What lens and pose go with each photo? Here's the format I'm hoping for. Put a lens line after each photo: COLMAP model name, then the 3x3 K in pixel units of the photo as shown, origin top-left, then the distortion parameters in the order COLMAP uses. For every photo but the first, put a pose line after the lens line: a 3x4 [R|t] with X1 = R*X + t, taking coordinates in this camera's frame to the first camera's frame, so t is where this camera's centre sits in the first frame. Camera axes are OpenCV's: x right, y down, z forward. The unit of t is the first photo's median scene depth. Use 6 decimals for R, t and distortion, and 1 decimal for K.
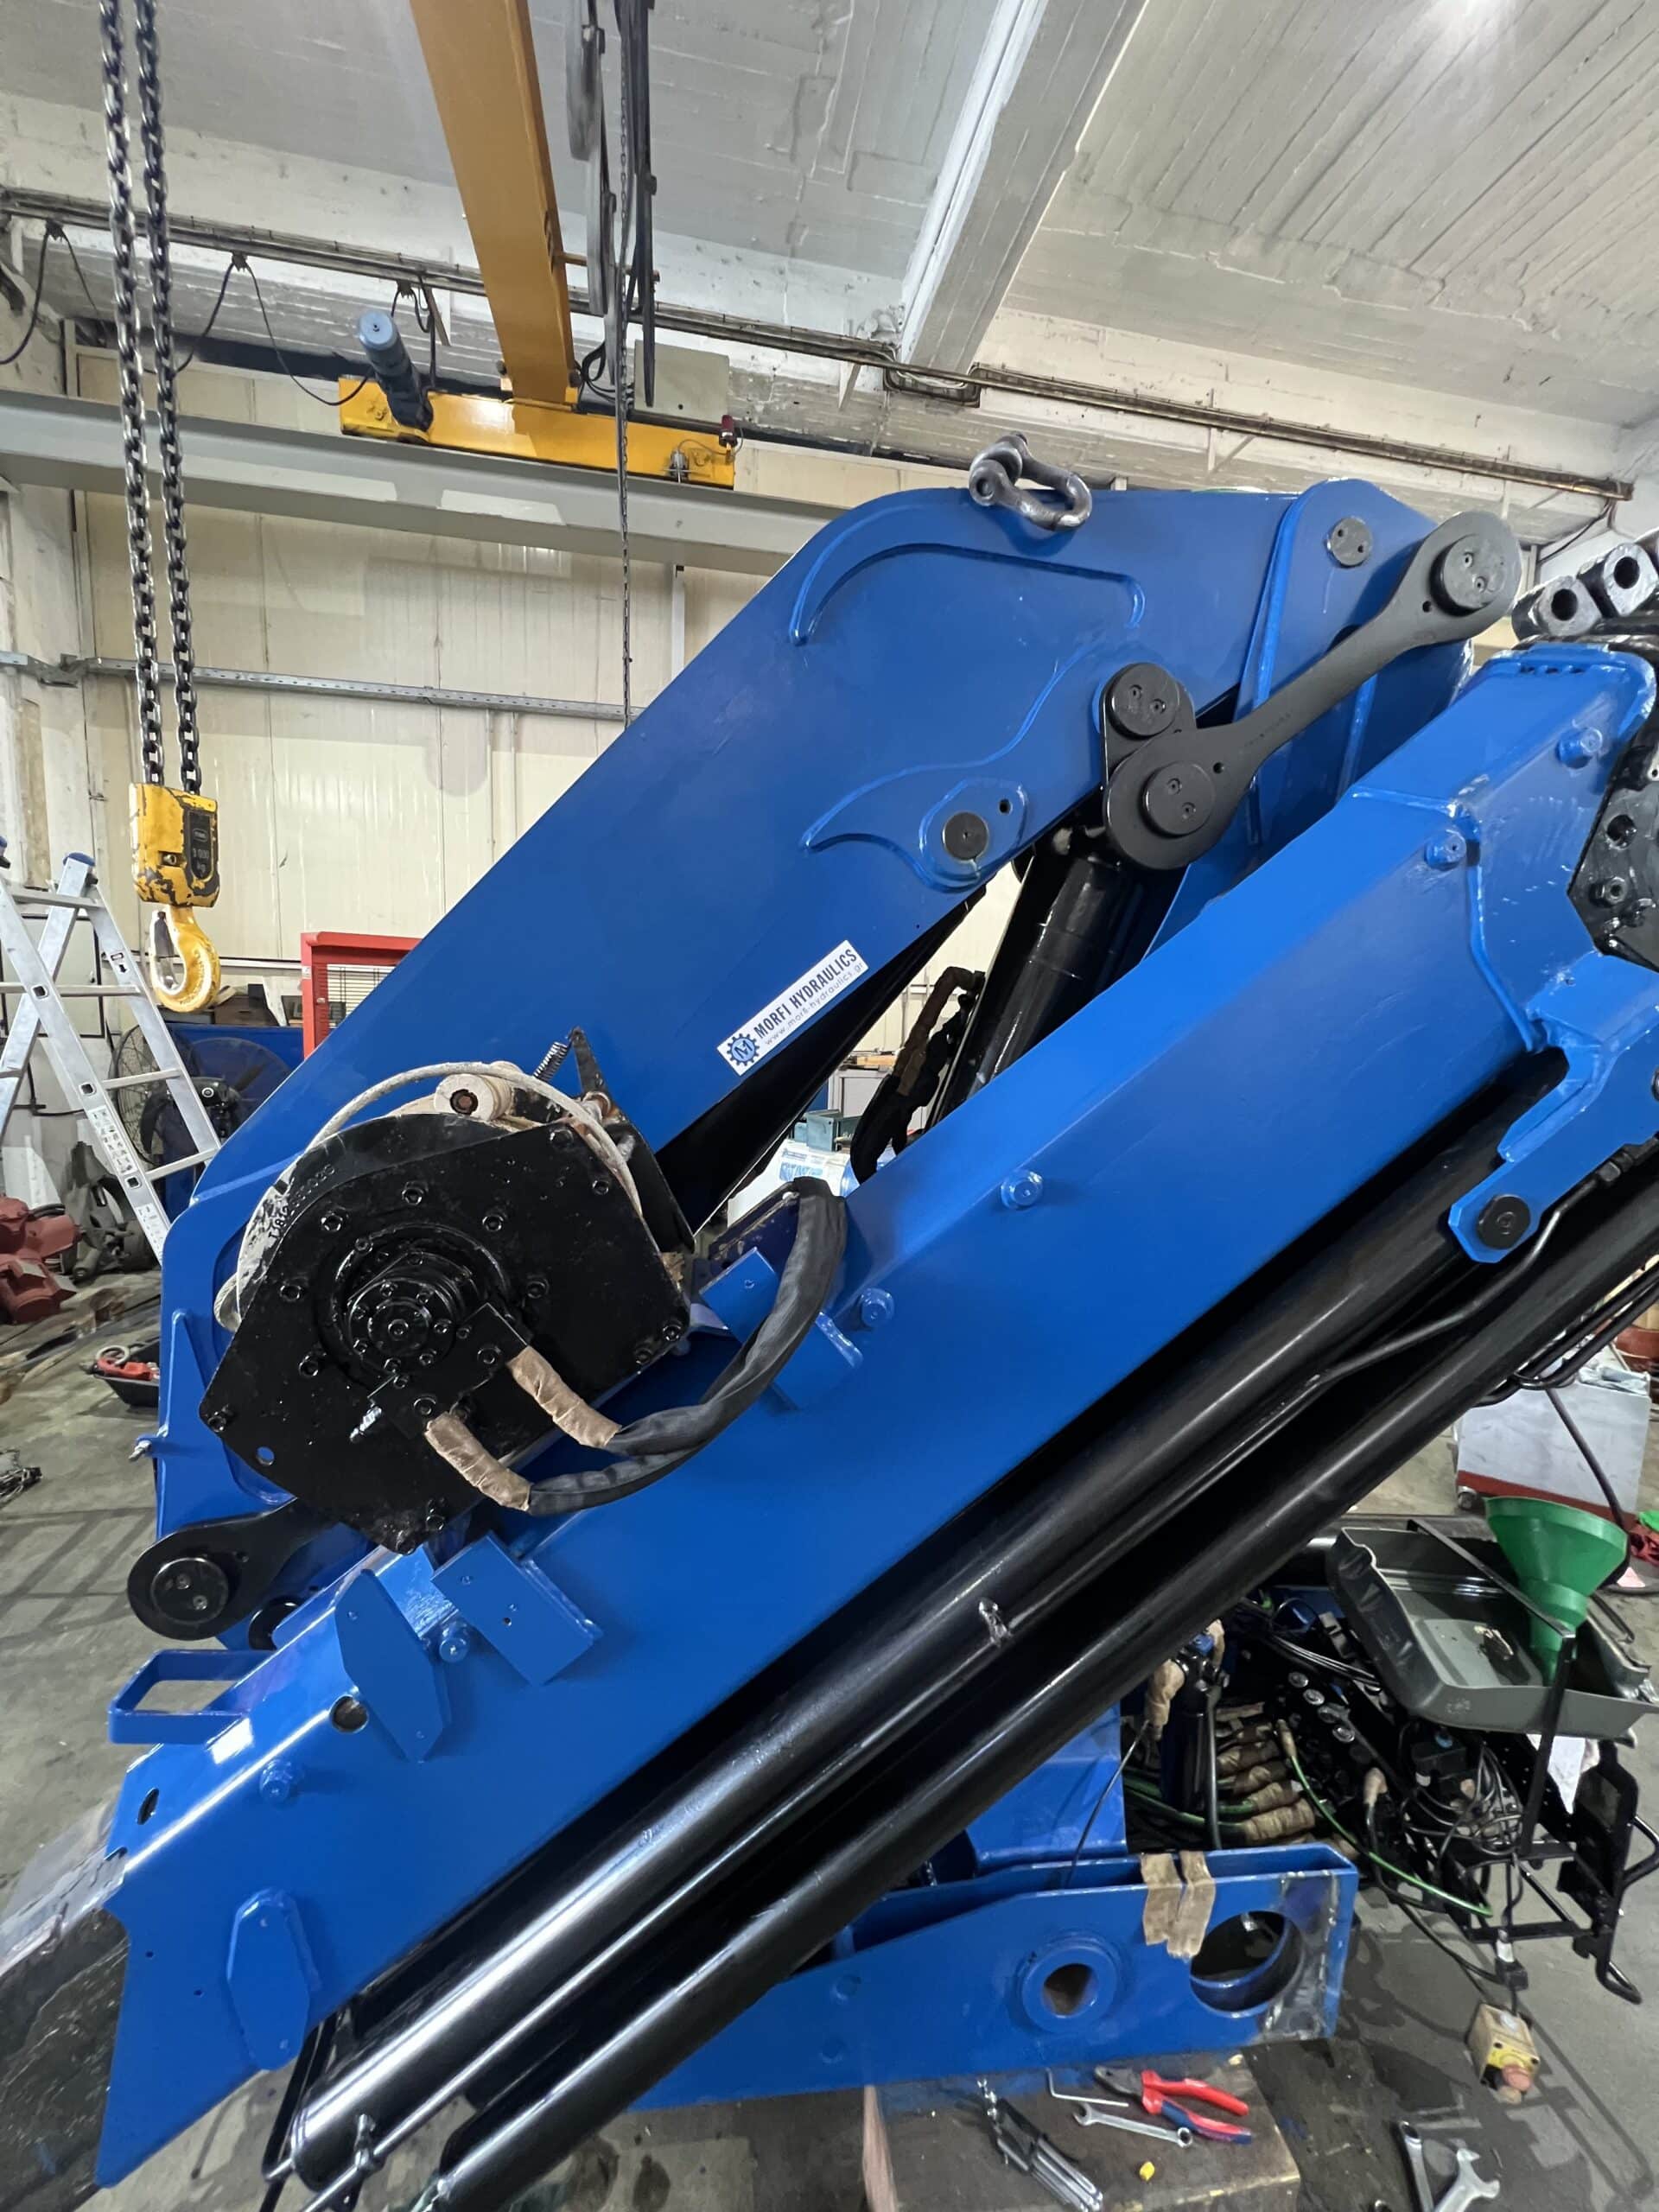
lens RADIAL K [[871.6, 0, 836.3], [0, 871.6, 1103.2], [0, 0, 1]] dist [-0.001805, 0.000059]
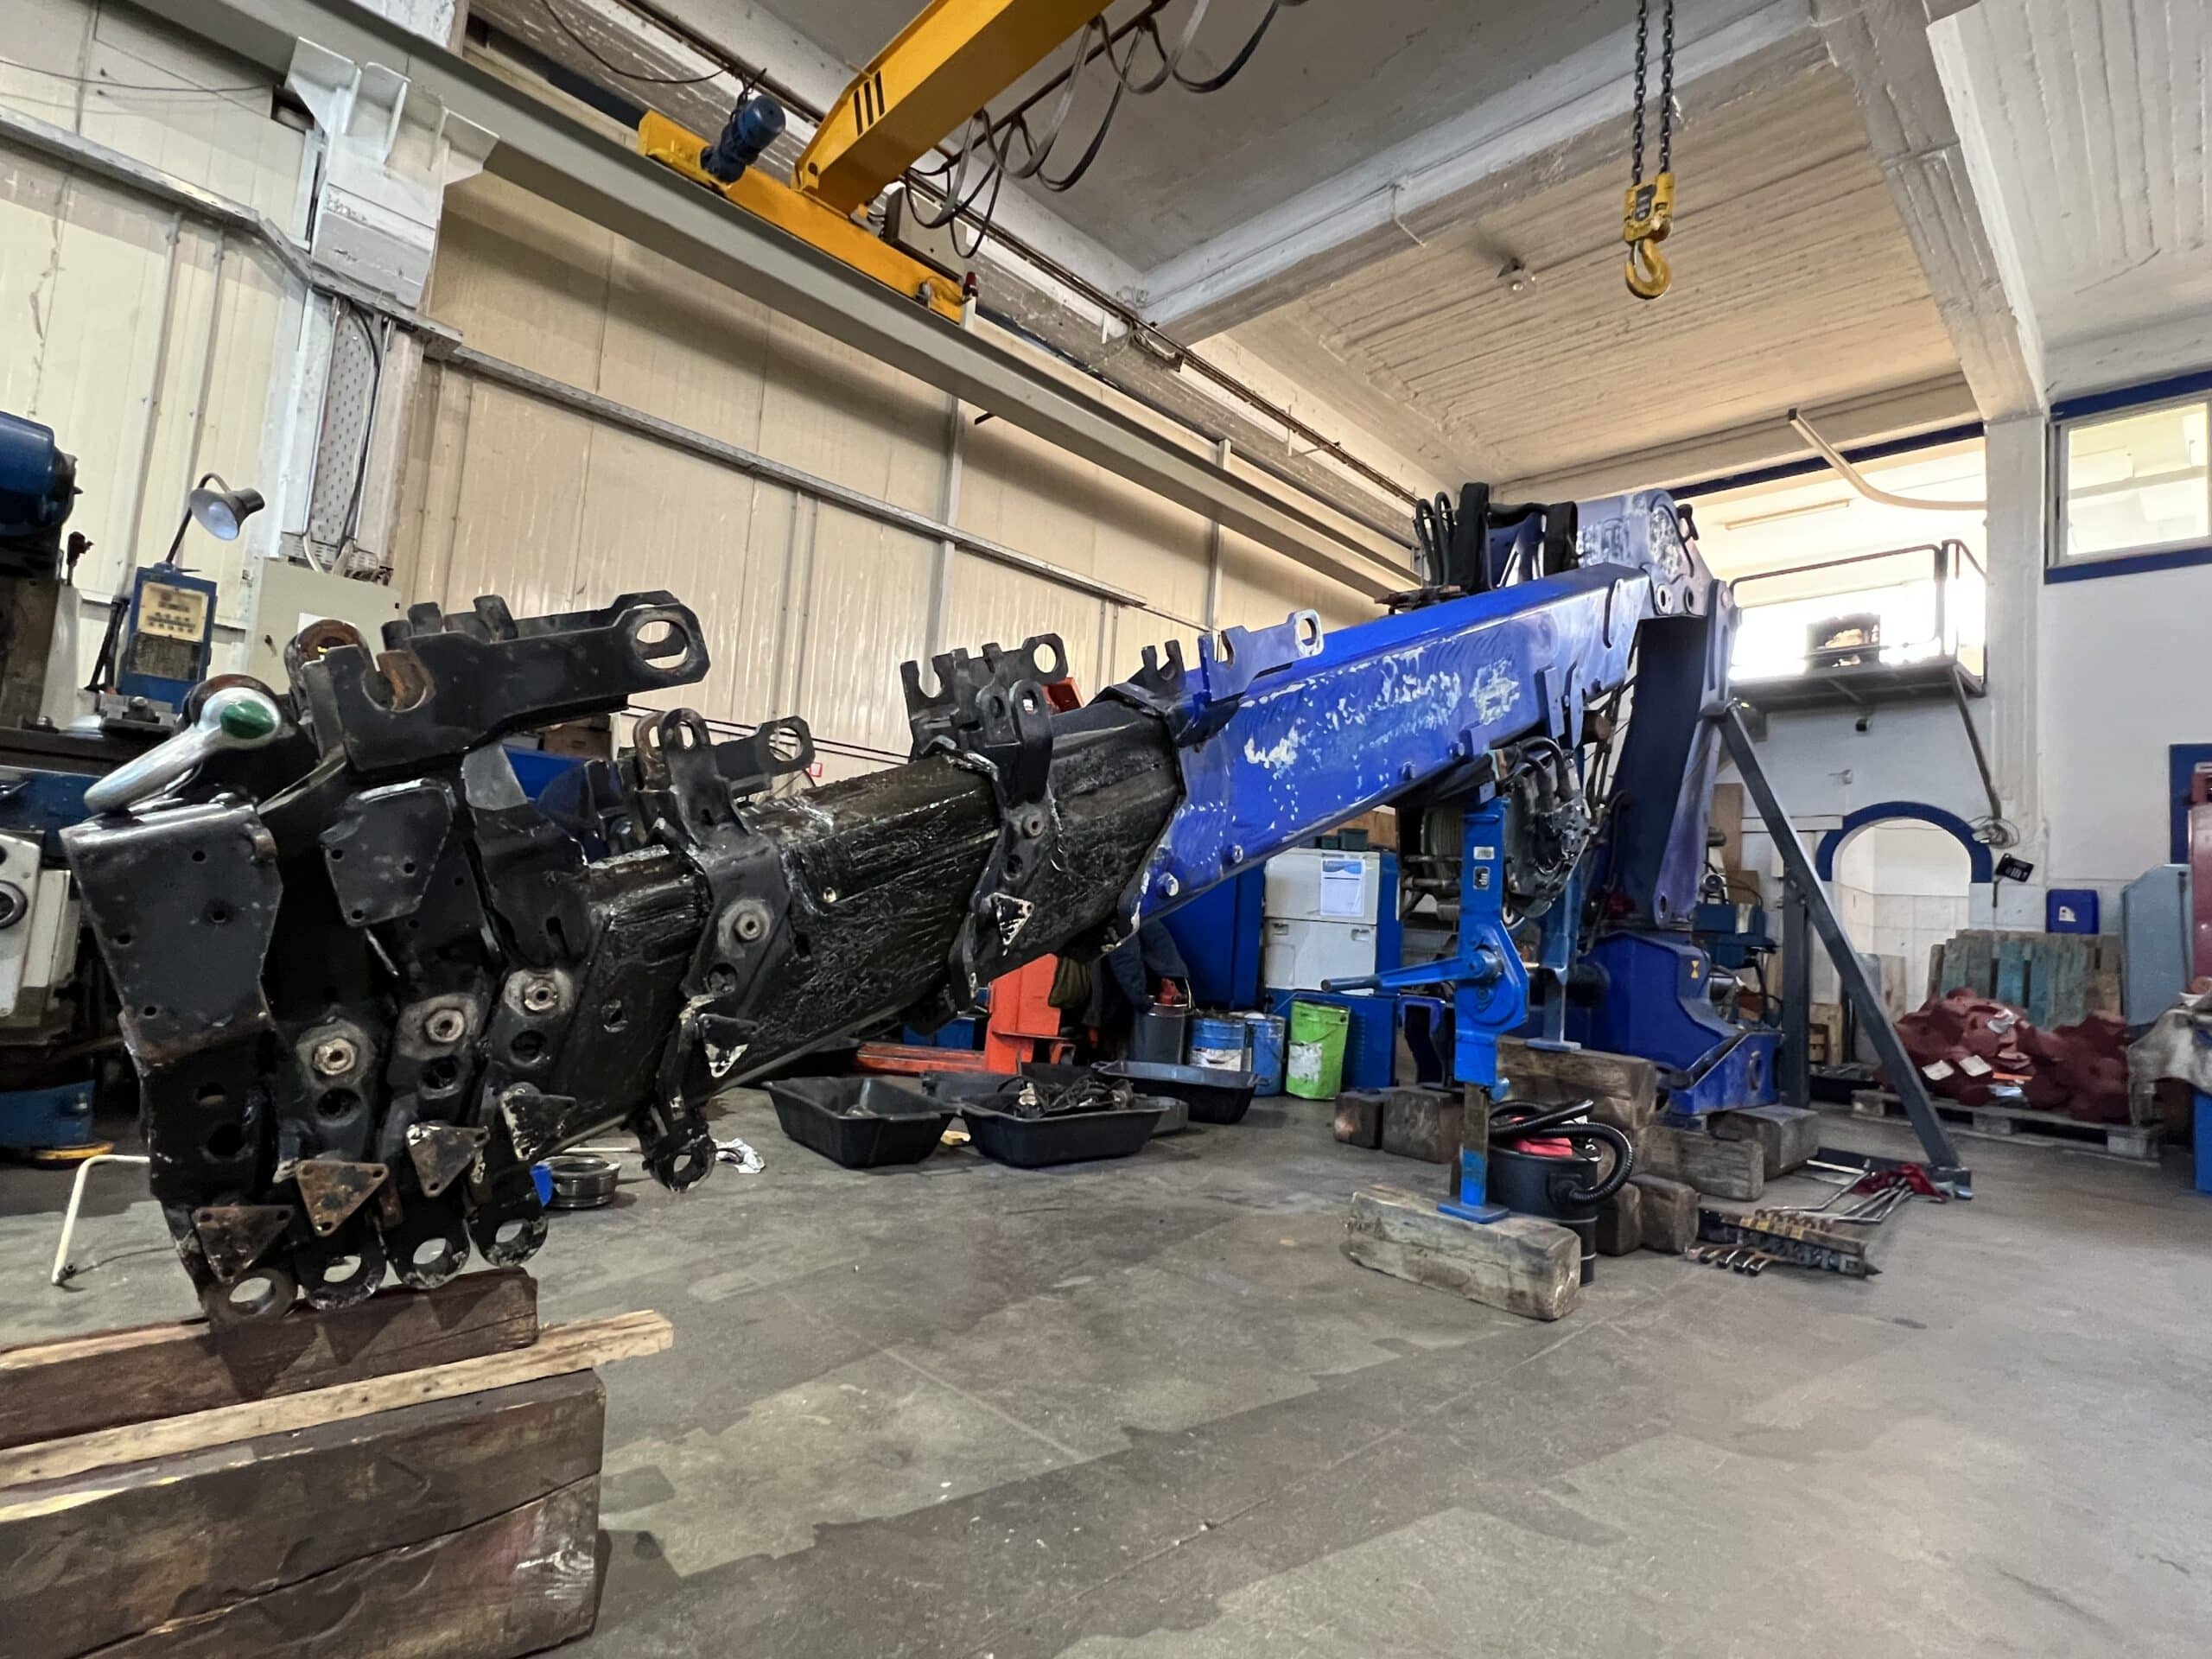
lens RADIAL K [[1085.1, 0, 1100.3], [0, 1085.1, 819.5], [0, 0, 1]] dist [0.001160, -0.001644]
pose [[0.831832, 0.076332, 0.549754, -0.817601], [0.028875, 0.983205, -0.180207, 0.185844], [-0.554277, 0.165776, 0.815657, -0.193573]]
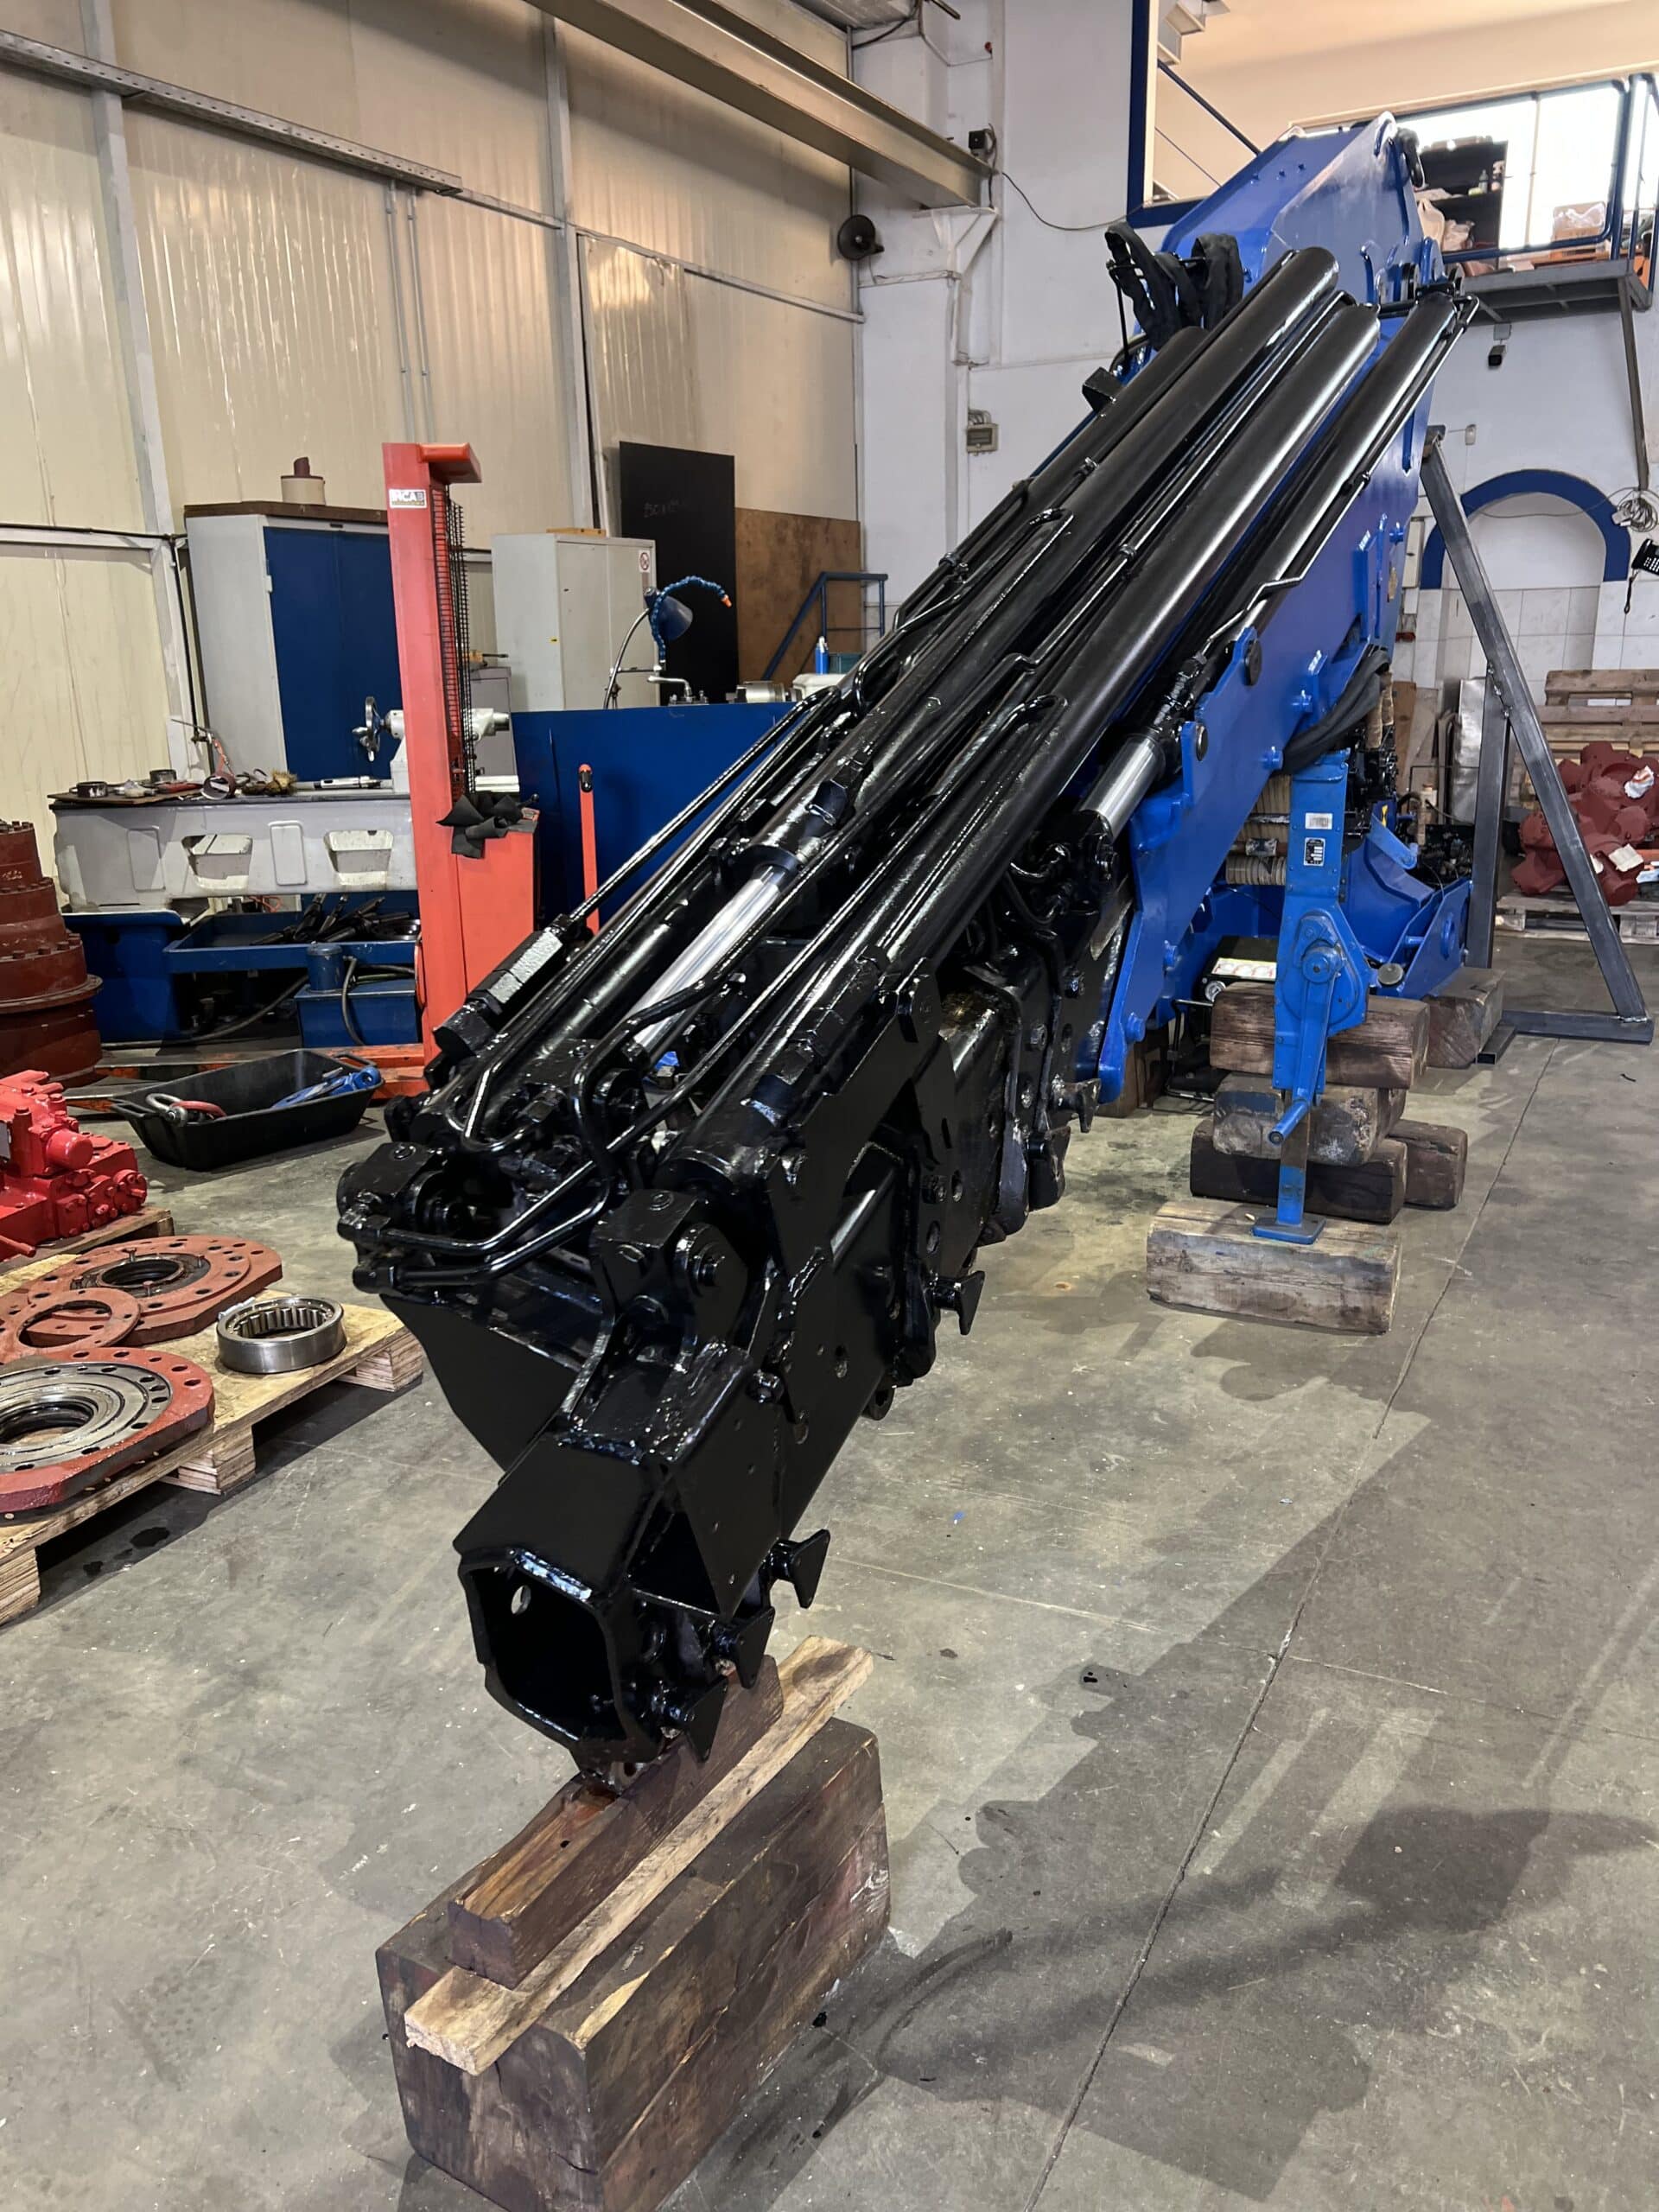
lens RADIAL K [[1679.3, 0, 819.2], [0, 1679.3, 1142.1], [0, 0, 1]] dist [0.020487, -0.022449]
pose [[0.622454, -0.270457, 0.734441, -0.992680], [0.145233, 0.962012, 0.231172, 0.063426], [-0.769063, -0.037229, 0.638088, -0.142591]]
